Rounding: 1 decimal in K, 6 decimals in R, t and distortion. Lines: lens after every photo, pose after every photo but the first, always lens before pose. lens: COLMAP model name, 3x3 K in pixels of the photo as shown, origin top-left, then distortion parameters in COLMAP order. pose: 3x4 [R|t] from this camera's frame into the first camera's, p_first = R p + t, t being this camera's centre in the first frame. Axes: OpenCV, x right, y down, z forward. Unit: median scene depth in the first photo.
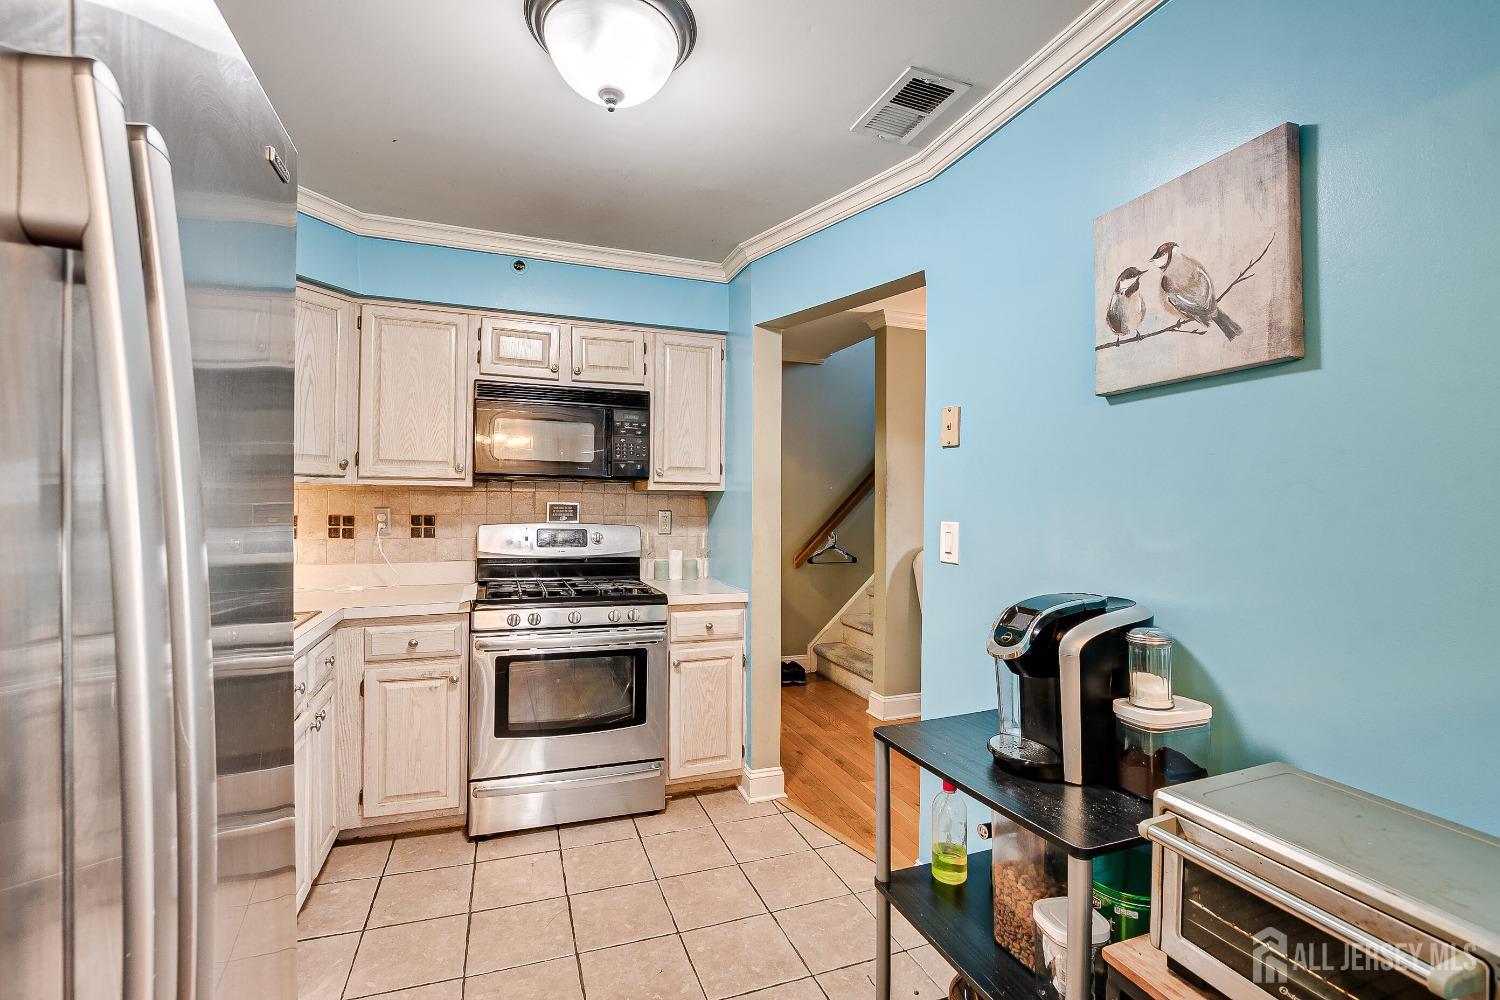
lens RADIAL K [[656.5, 0, 739.2], [0, 656.5, 501.3], [0, 0, 1]] dist [-0.025576, 0.005290]
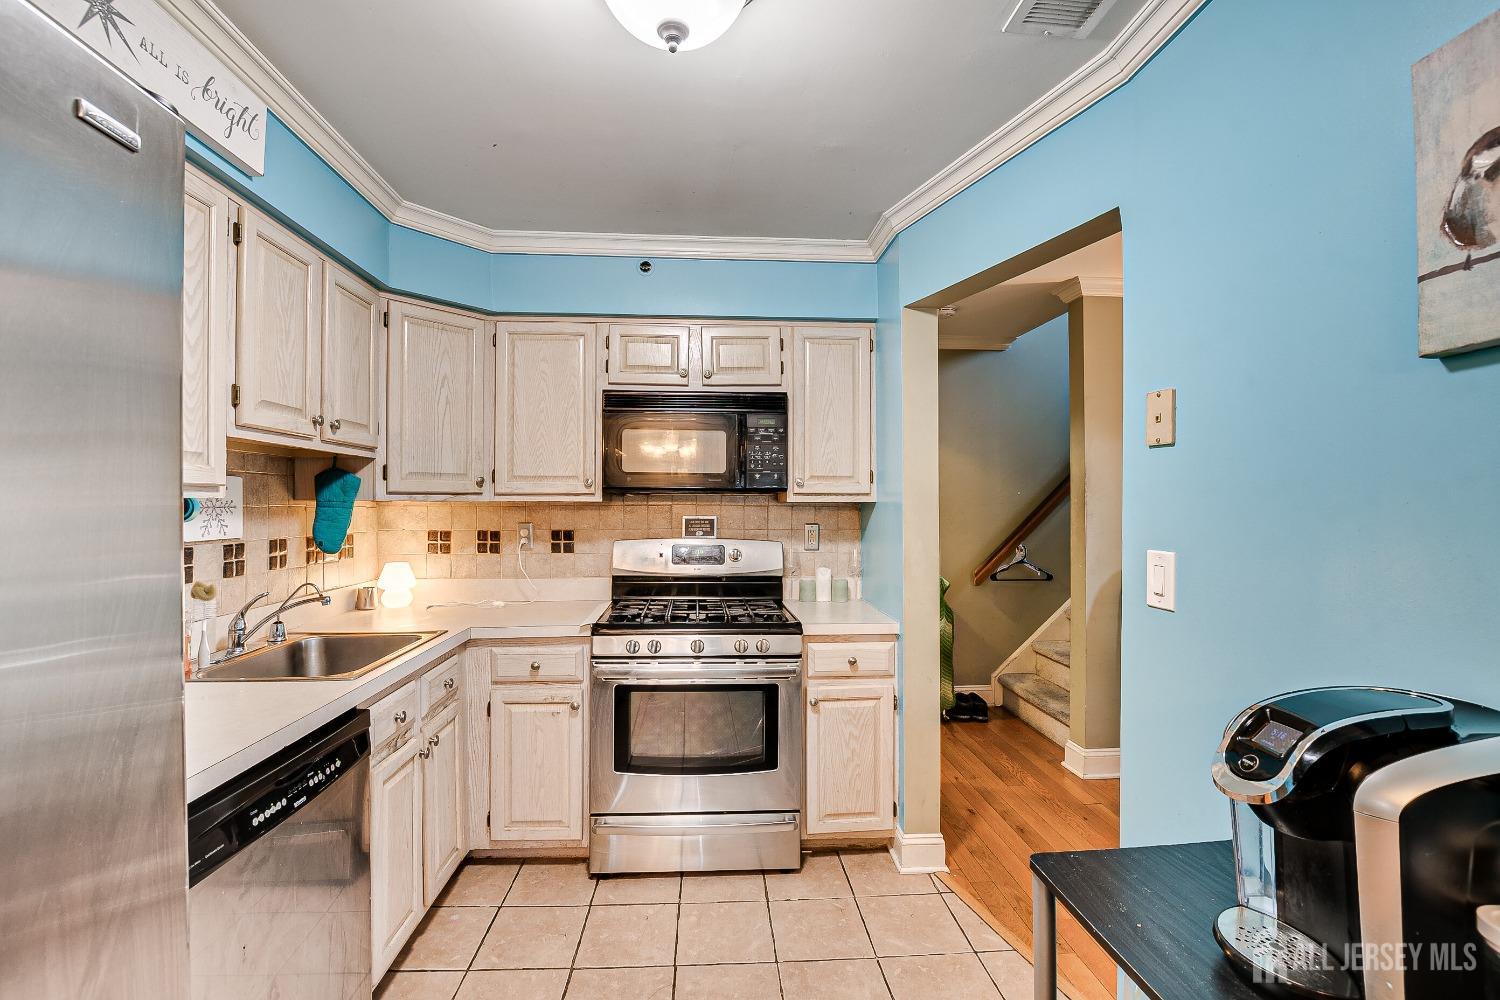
lens RADIAL K [[656.5, 0, 739.1], [0, 656.5, 502.0], [0, 0, 1]] dist [-0.025576, 0.005290]
pose [[0.958280, -0.009846, -0.285661, 0.062691], [0.009458, 0.999952, -0.002740, -0.018379], [0.285674, -0.000076, 0.958327, 0.140722]]
